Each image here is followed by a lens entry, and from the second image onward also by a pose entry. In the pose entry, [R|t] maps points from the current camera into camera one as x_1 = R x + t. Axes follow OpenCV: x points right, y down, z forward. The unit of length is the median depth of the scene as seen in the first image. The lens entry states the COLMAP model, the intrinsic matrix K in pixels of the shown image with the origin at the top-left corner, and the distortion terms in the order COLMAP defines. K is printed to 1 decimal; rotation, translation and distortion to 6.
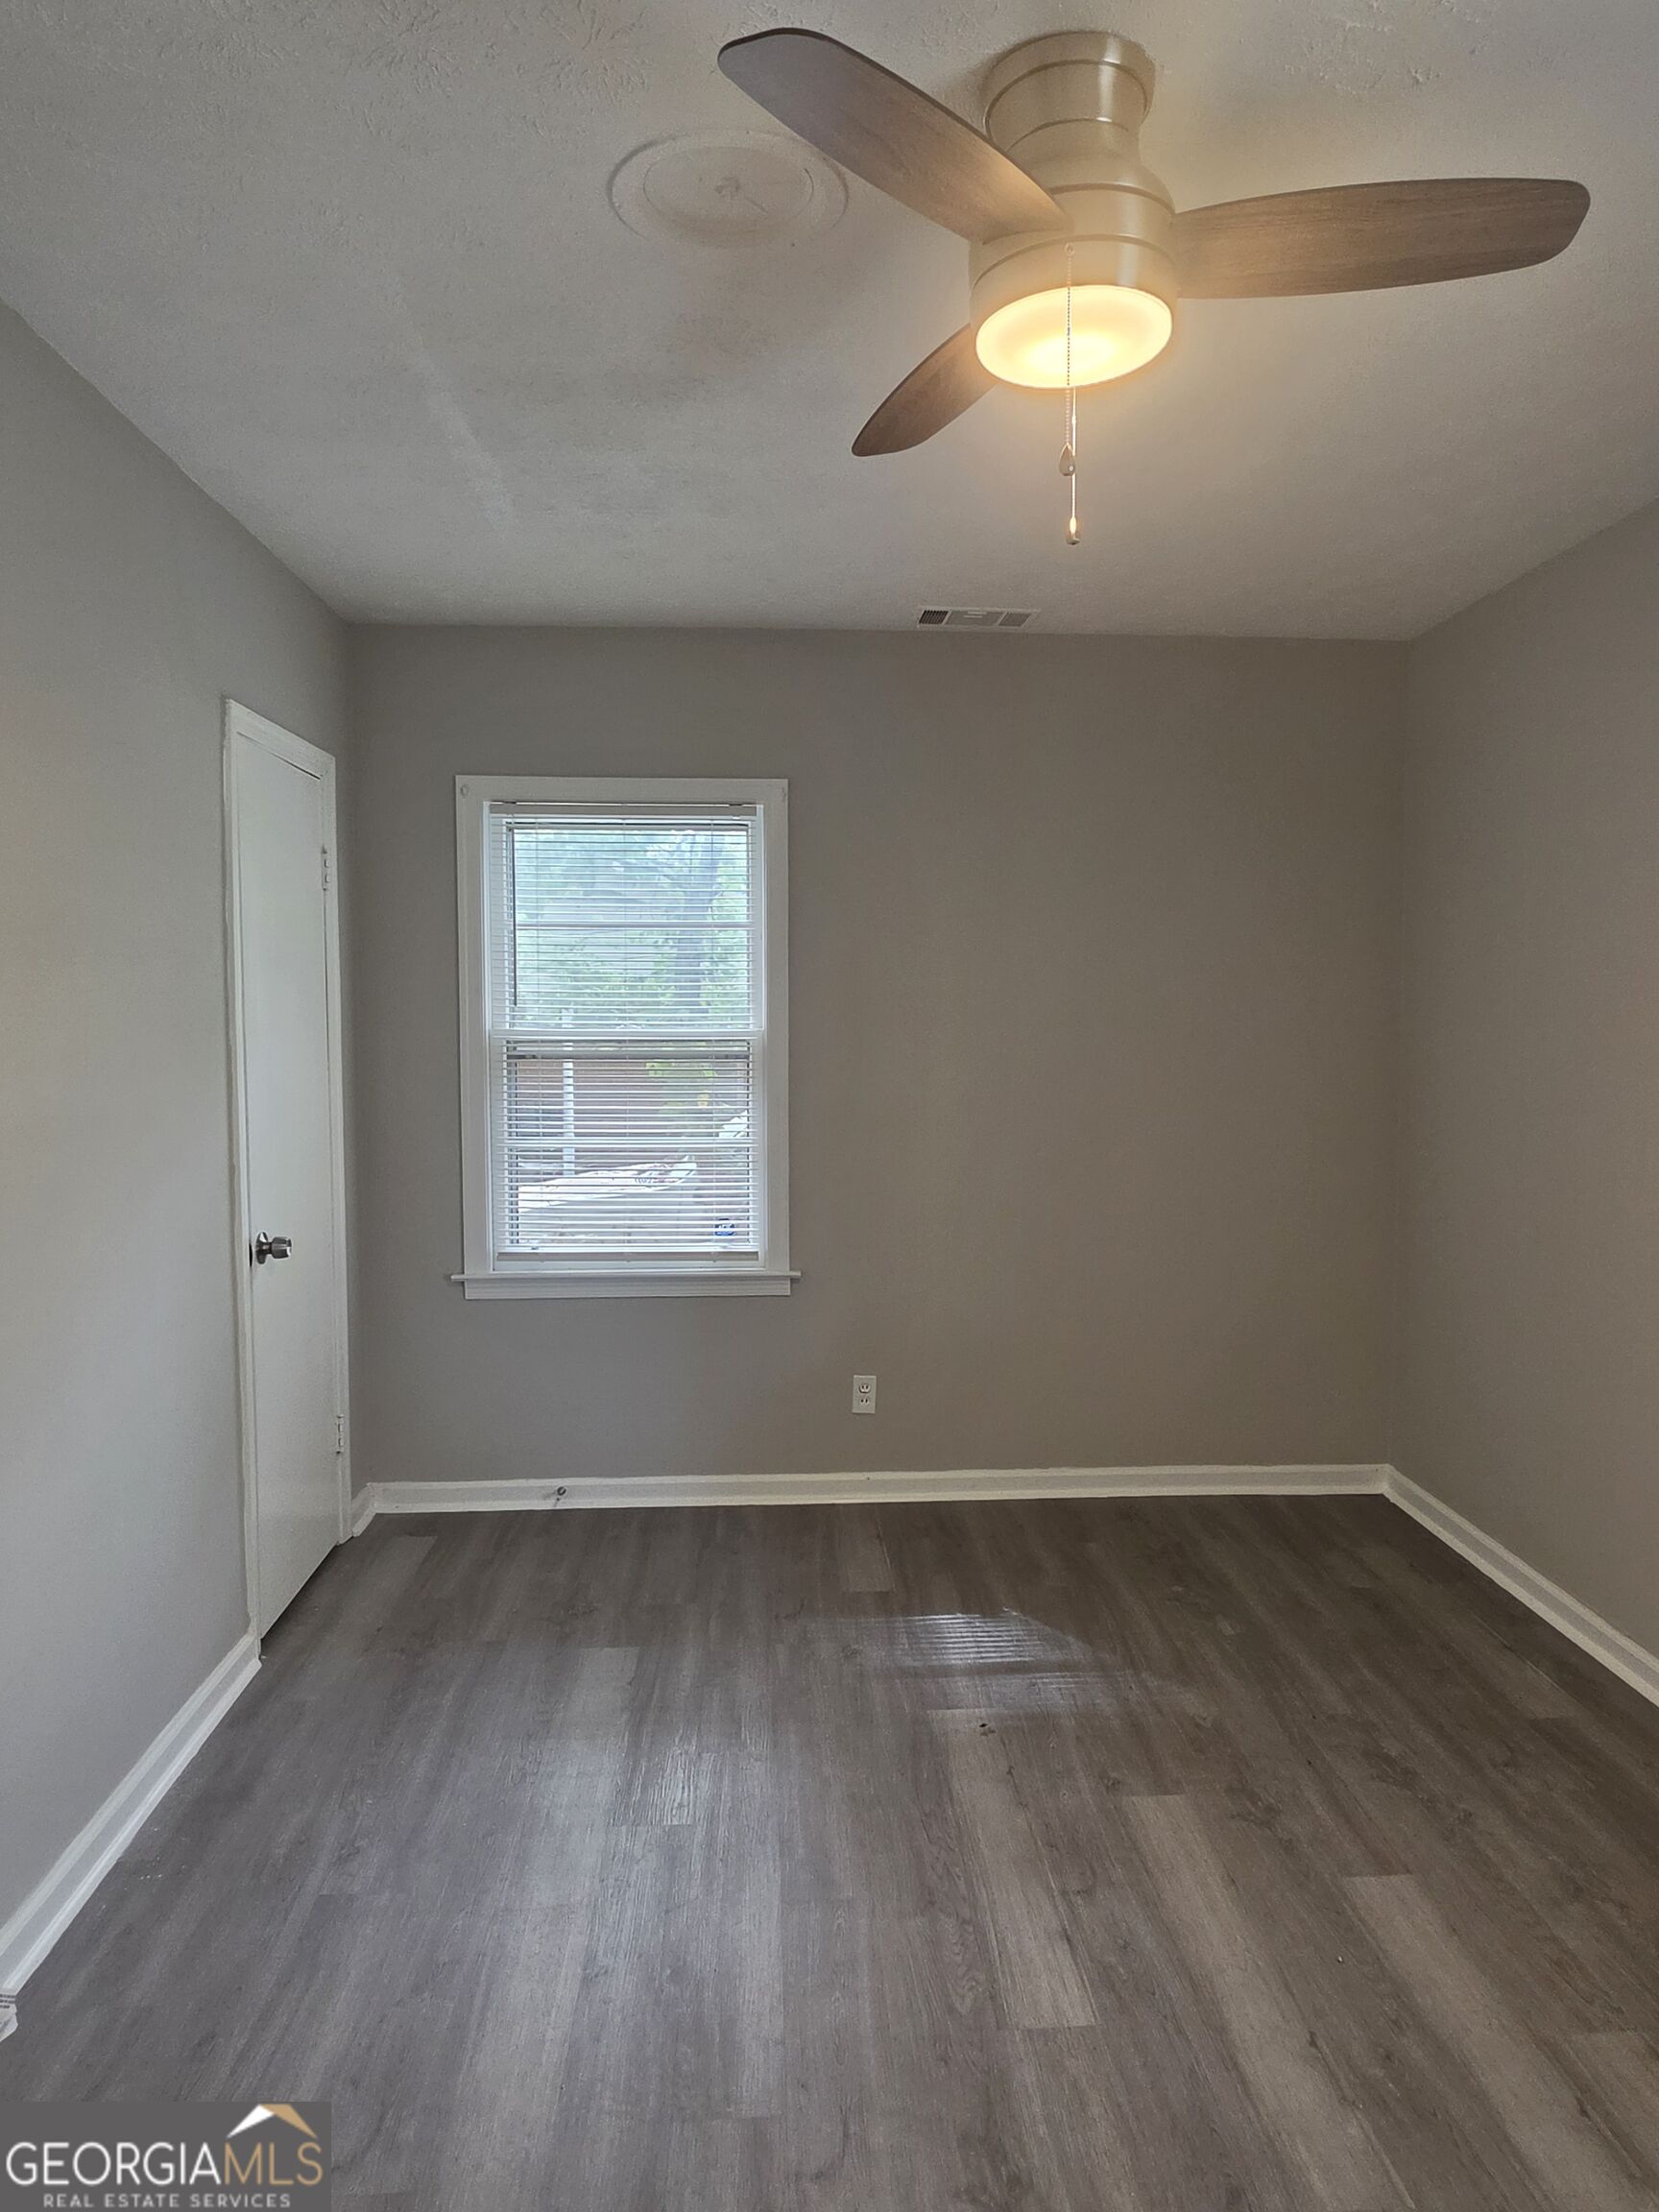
lens RADIAL K [[1429.4, 0, 824.0], [0, 1429.4, 1098.6], [0, 0, 1]] dist [-0.000649, -0.000476]
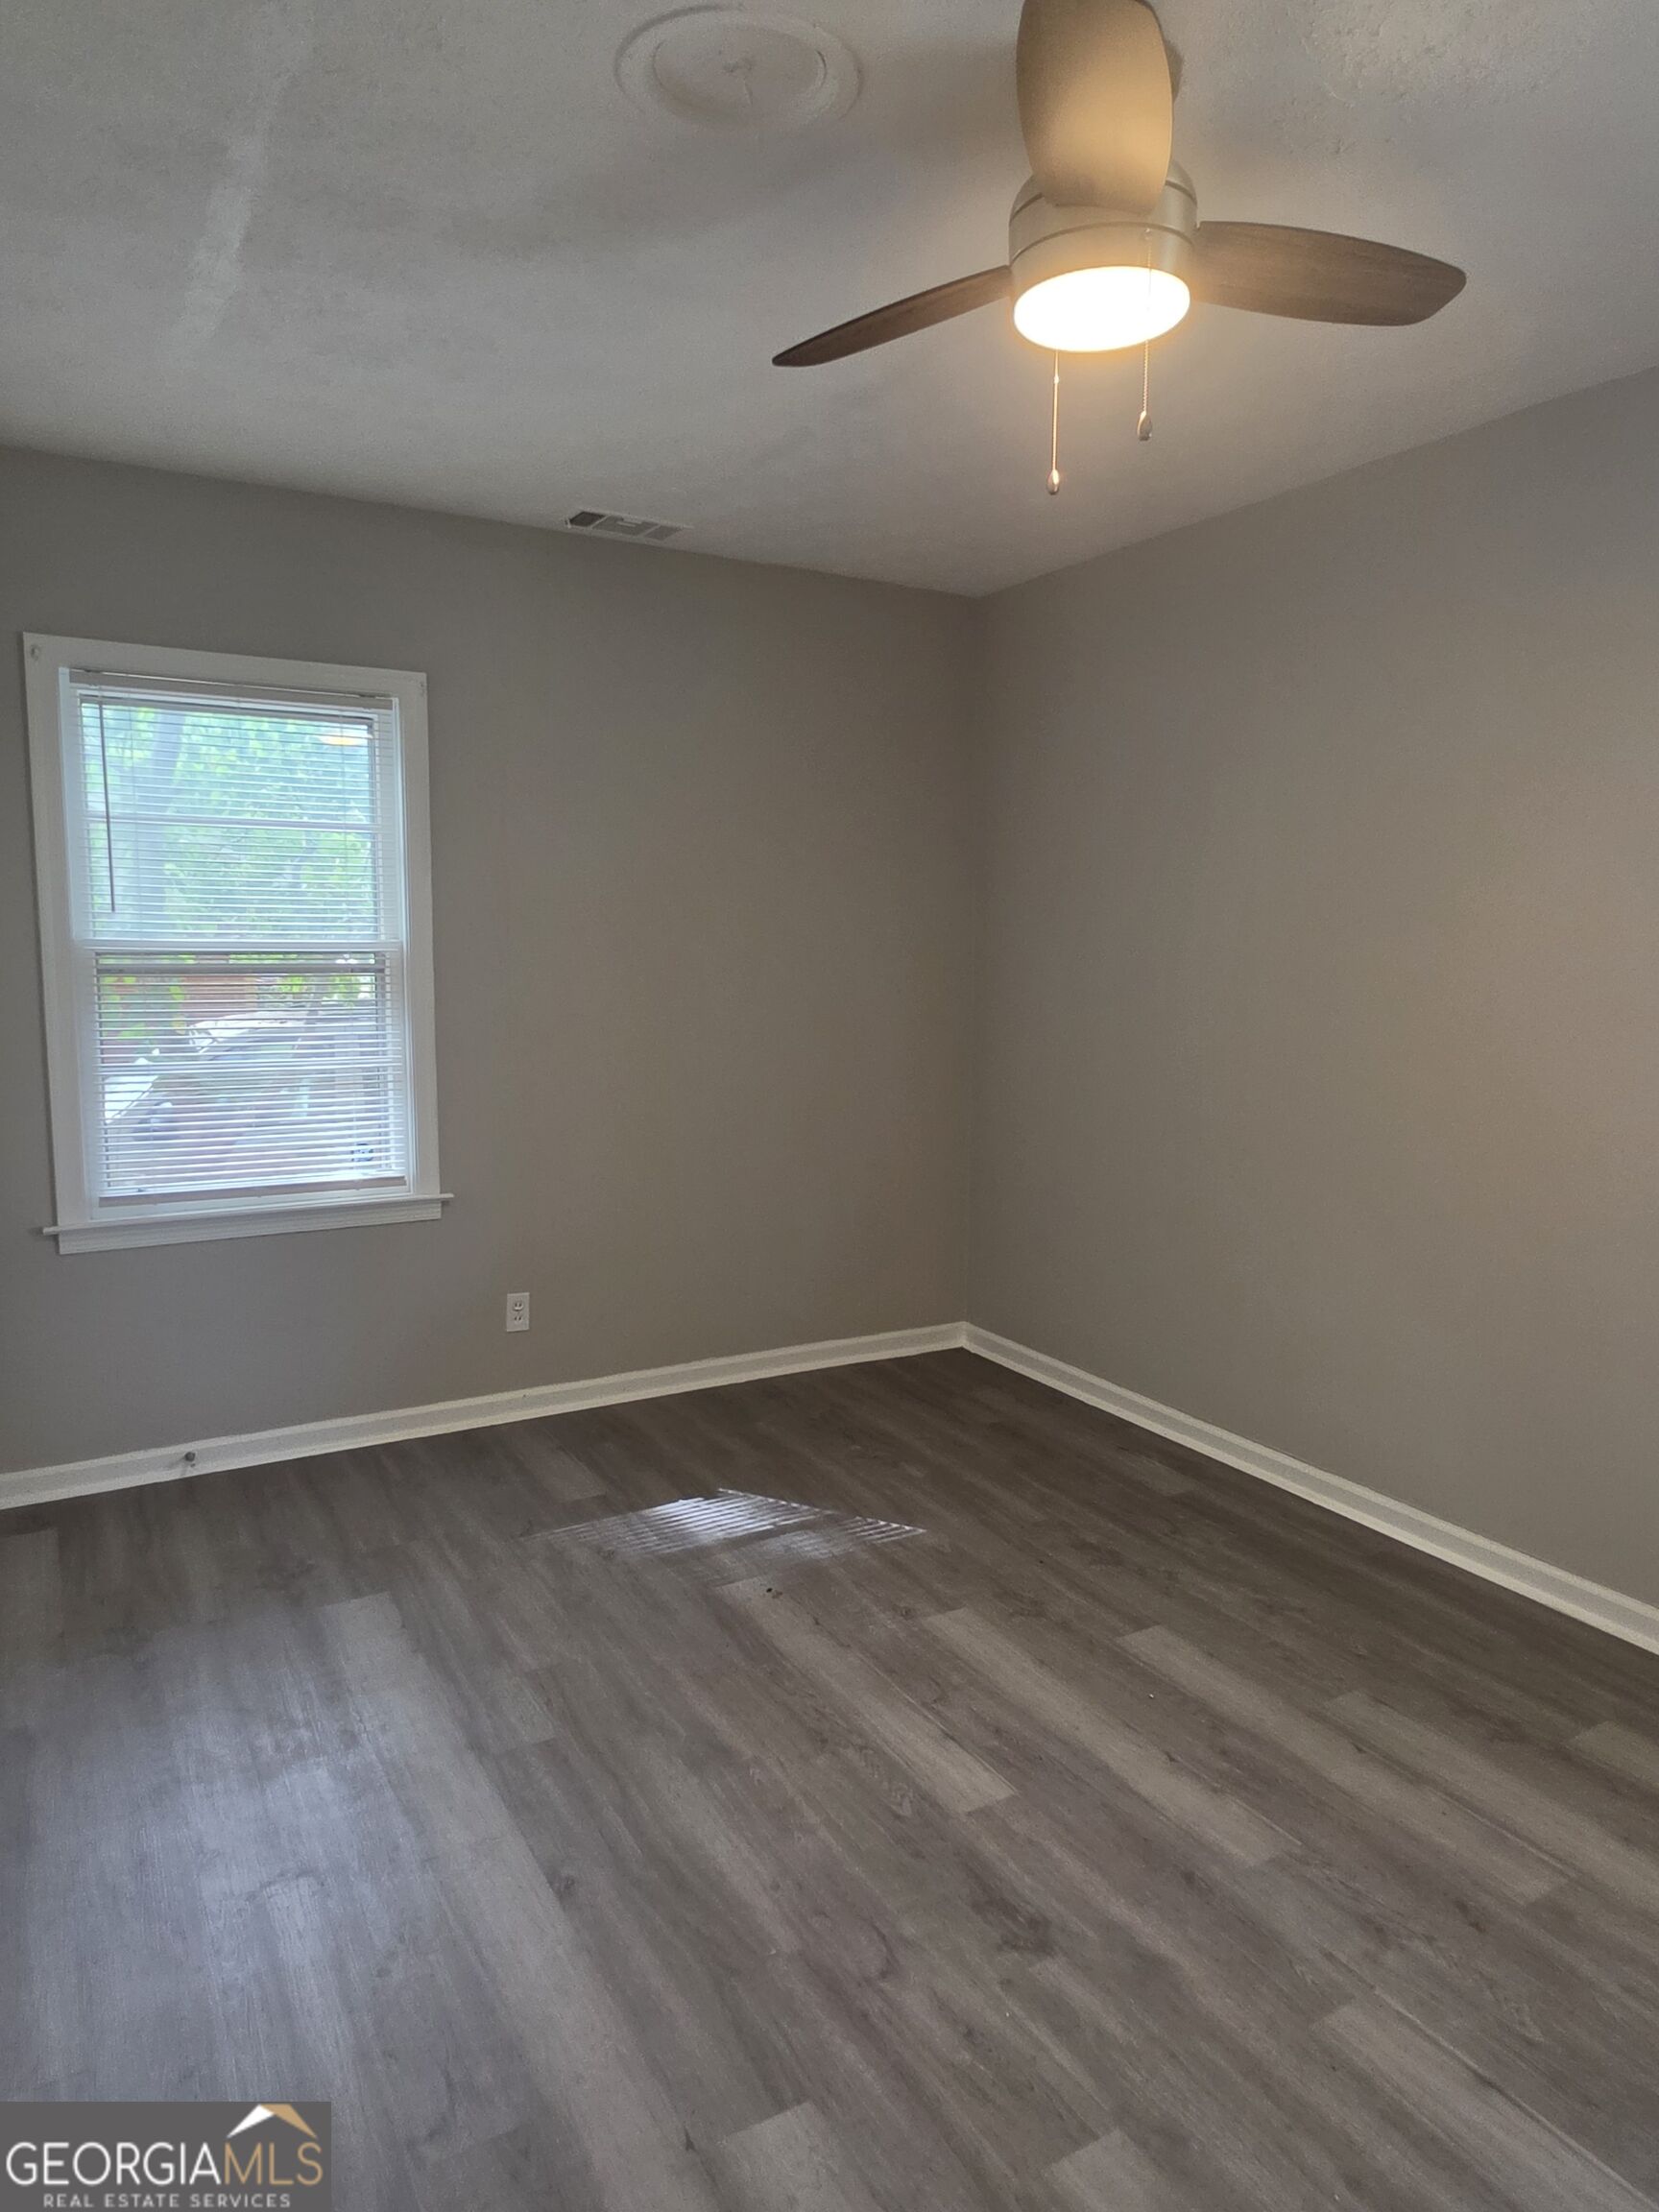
lens RADIAL K [[1429.4, 0, 828.1], [0, 1429.4, 1105.8], [0, 0, 1]] dist [-0.000649, -0.000476]
pose [[0.889784, -0.047411, 0.453913, -0.262899], [0.020236, 0.997710, 0.064542, 0.005933], [-0.455933, -0.048243, 0.888705, 0.035569]]
